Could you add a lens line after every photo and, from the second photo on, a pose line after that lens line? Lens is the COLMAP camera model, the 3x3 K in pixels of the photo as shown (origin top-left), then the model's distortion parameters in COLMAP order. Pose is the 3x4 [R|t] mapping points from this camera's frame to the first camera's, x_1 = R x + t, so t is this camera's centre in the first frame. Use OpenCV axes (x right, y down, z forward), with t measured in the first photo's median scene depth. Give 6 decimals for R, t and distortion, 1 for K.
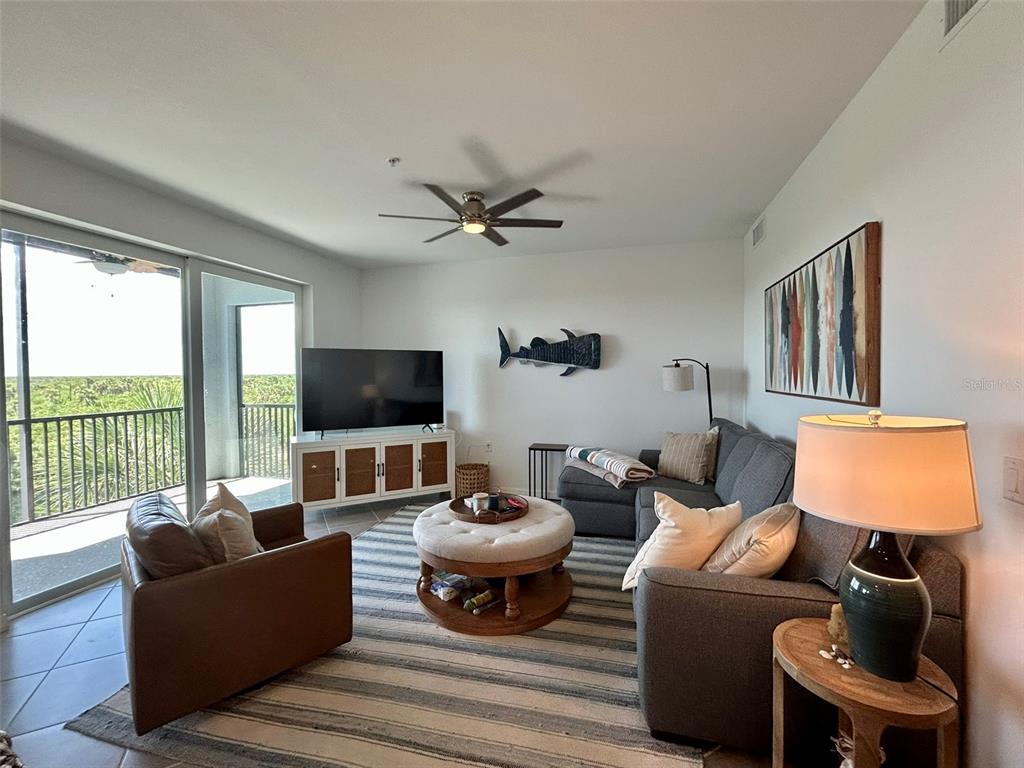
lens RADIAL K [[431.4, 0, 511.7], [0, 431.4, 383.8], [0, 0, 1]] dist [0.003275, 0.000180]
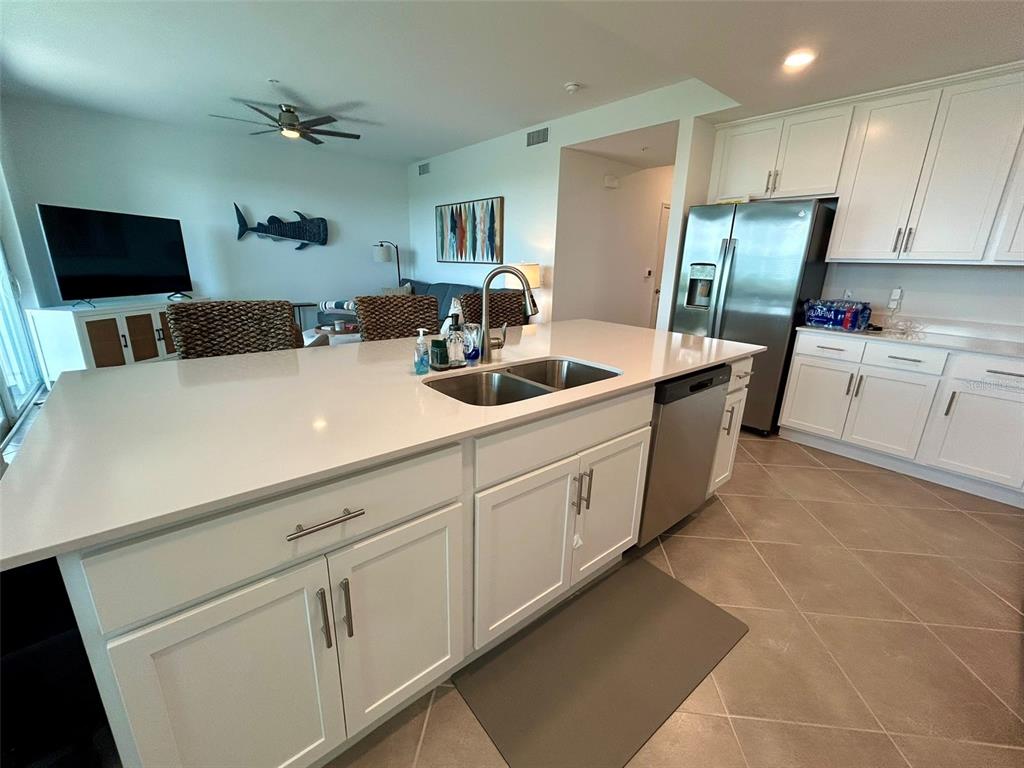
lens RADIAL K [[431.4, 0, 511.7], [0, 431.4, 383.8], [0, 0, 1]] dist [0.003275, 0.000180]
pose [[0.557723, -0.210400, 0.802918, -0.737614], [-0.007603, 0.966004, 0.258416, 0.035347], [-0.829992, -0.150229, 0.537163, -0.335161]]
